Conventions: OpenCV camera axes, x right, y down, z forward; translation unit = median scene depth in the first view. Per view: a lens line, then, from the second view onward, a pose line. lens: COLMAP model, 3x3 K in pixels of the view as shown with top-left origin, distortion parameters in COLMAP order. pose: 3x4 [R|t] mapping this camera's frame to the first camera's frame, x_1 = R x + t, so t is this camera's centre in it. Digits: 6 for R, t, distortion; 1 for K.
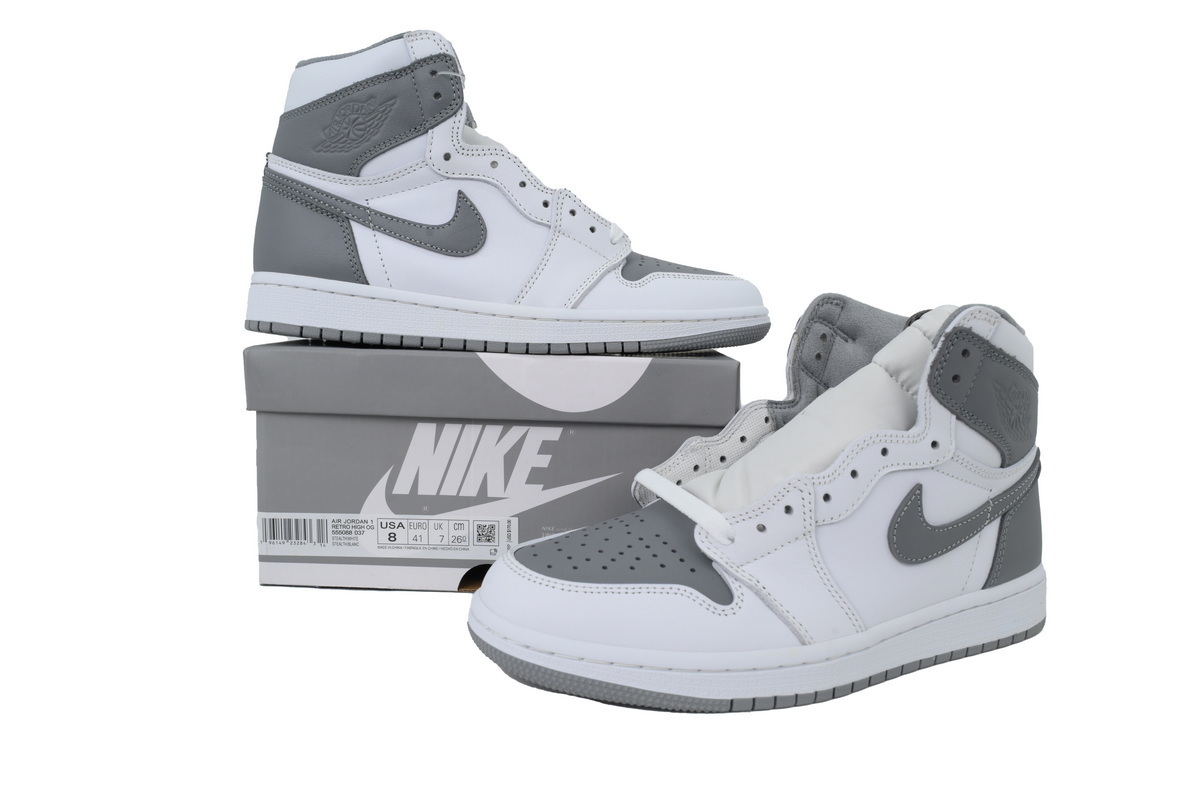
lens RADIAL K [[798.0, 0, 607.9], [0, 798.0, 402.9], [0, 0, 1]] dist [-0.004495, 0.002302]
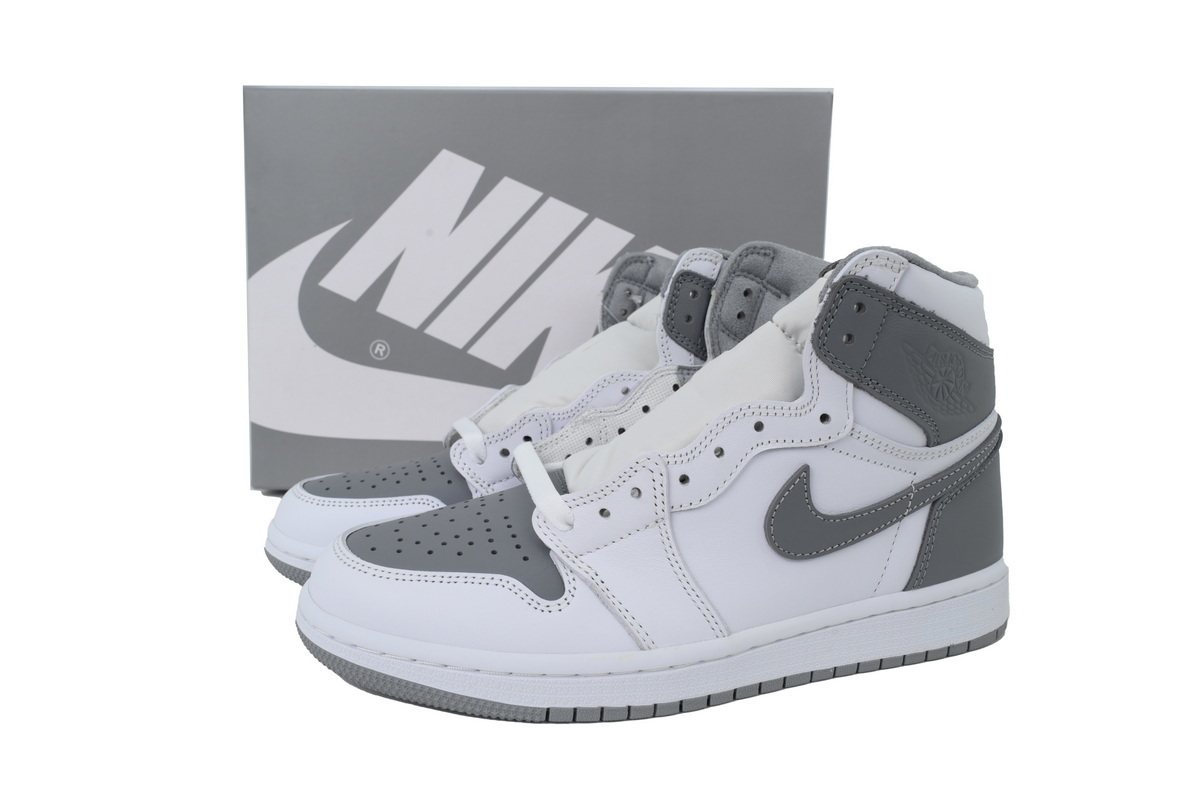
lens RADIAL K [[798.0, 0, 596.1], [0, 798.0, 400.5], [0, 0, 1]] dist [-0.004495, 0.002302]
pose [[0.987808, 0.004254, -0.155620, 0.309758], [0.001781, 0.999252, 0.038621, 0.001036], [0.155668, -0.038427, 0.987062, 0.143346]]
